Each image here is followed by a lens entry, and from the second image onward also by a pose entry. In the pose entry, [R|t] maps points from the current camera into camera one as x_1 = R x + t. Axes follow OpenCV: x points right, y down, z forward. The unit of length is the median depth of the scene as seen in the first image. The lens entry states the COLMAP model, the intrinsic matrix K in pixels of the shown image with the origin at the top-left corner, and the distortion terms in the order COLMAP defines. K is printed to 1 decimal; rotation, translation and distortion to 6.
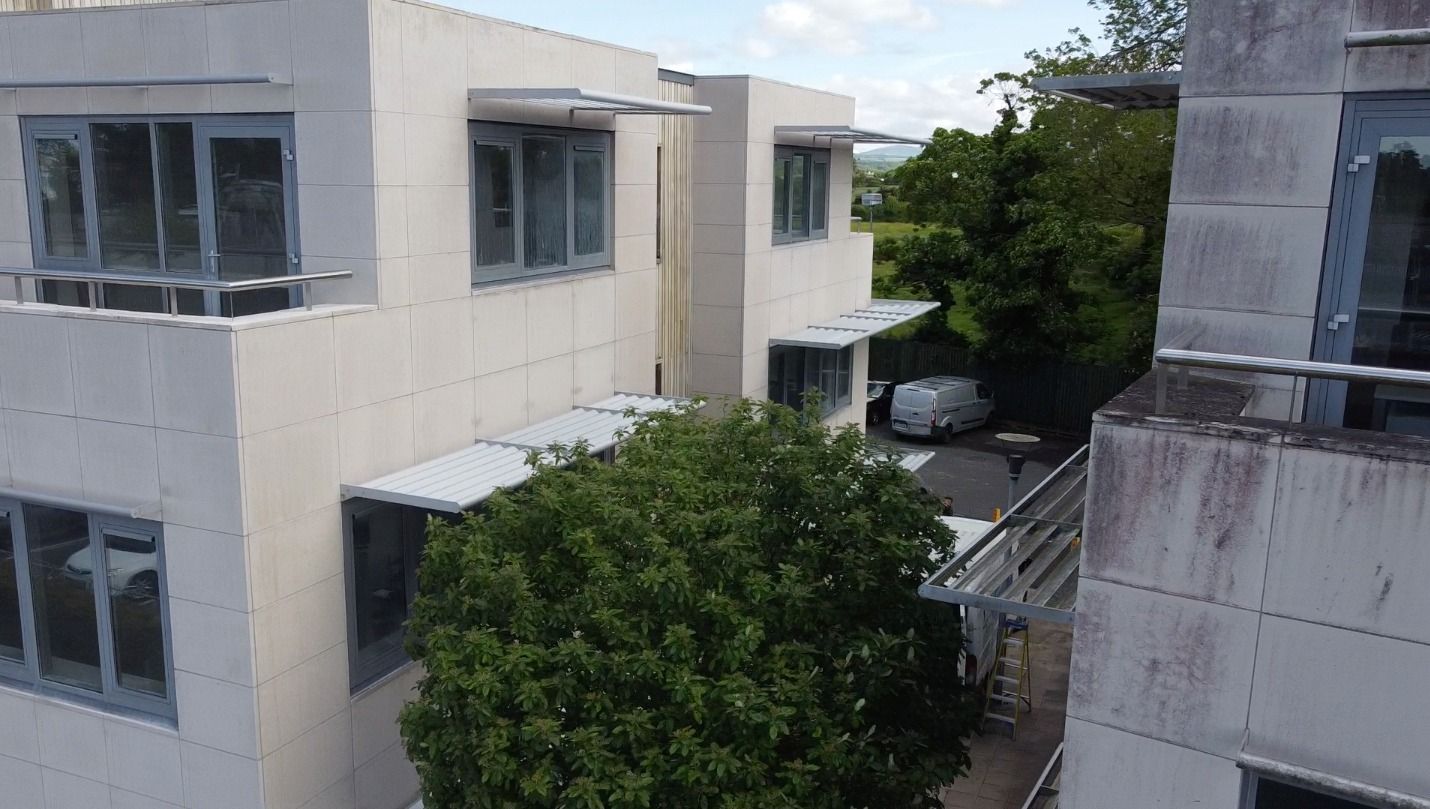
lens RADIAL K [[1129.8, 0, 715.0], [0, 1129.8, 404.5], [0, 0, 1]] dist [0.043564, -0.004341]
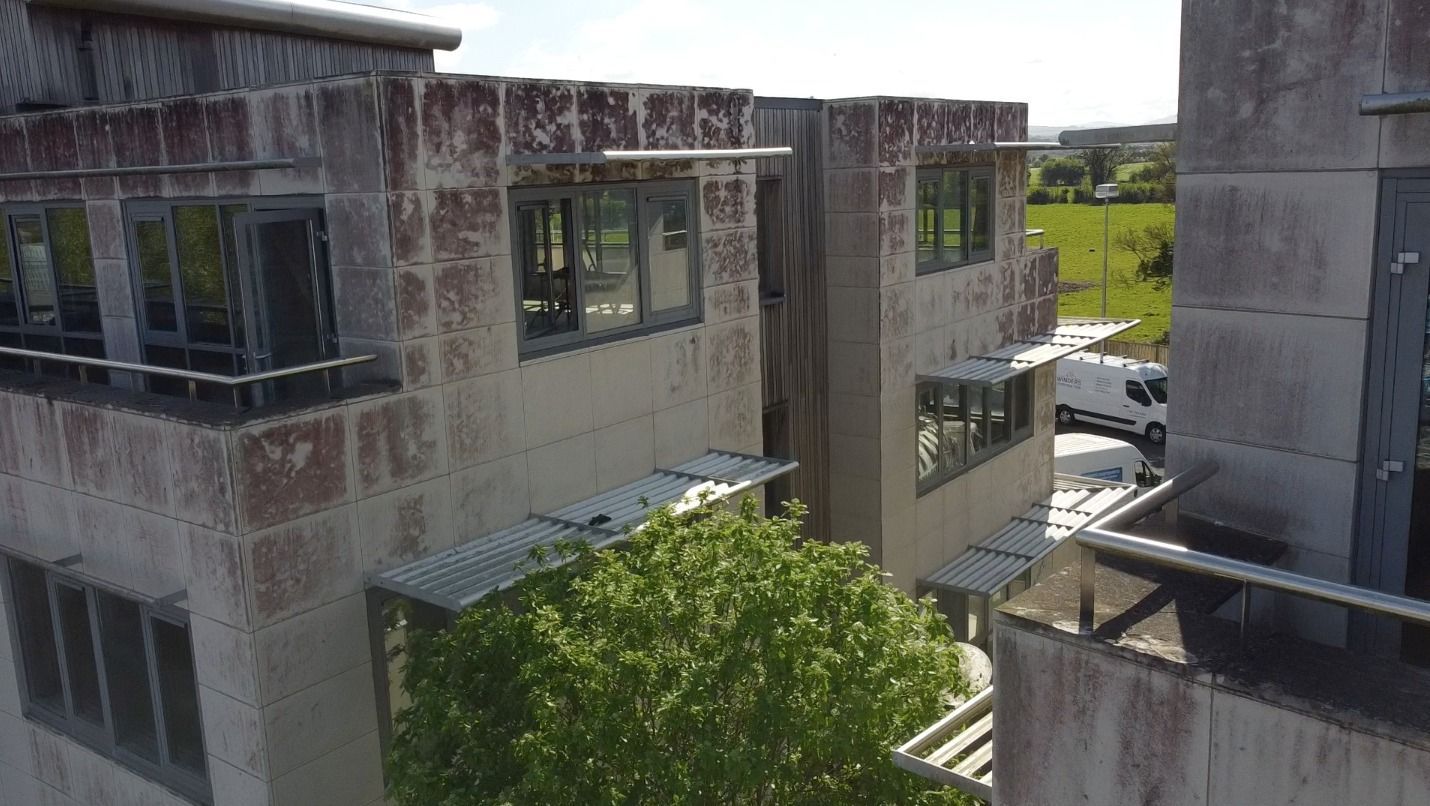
lens RADIAL K [[1129.8, 0, 715.0], [0, 1129.8, 403.0], [0, 0, 1]] dist [0.043564, -0.004341]
pose [[0.977397, -0.004322, -0.211367, 0.284326], [0.004099, 0.999990, -0.001495, -0.121230], [0.211372, 0.000595, 0.977406, 0.184277]]
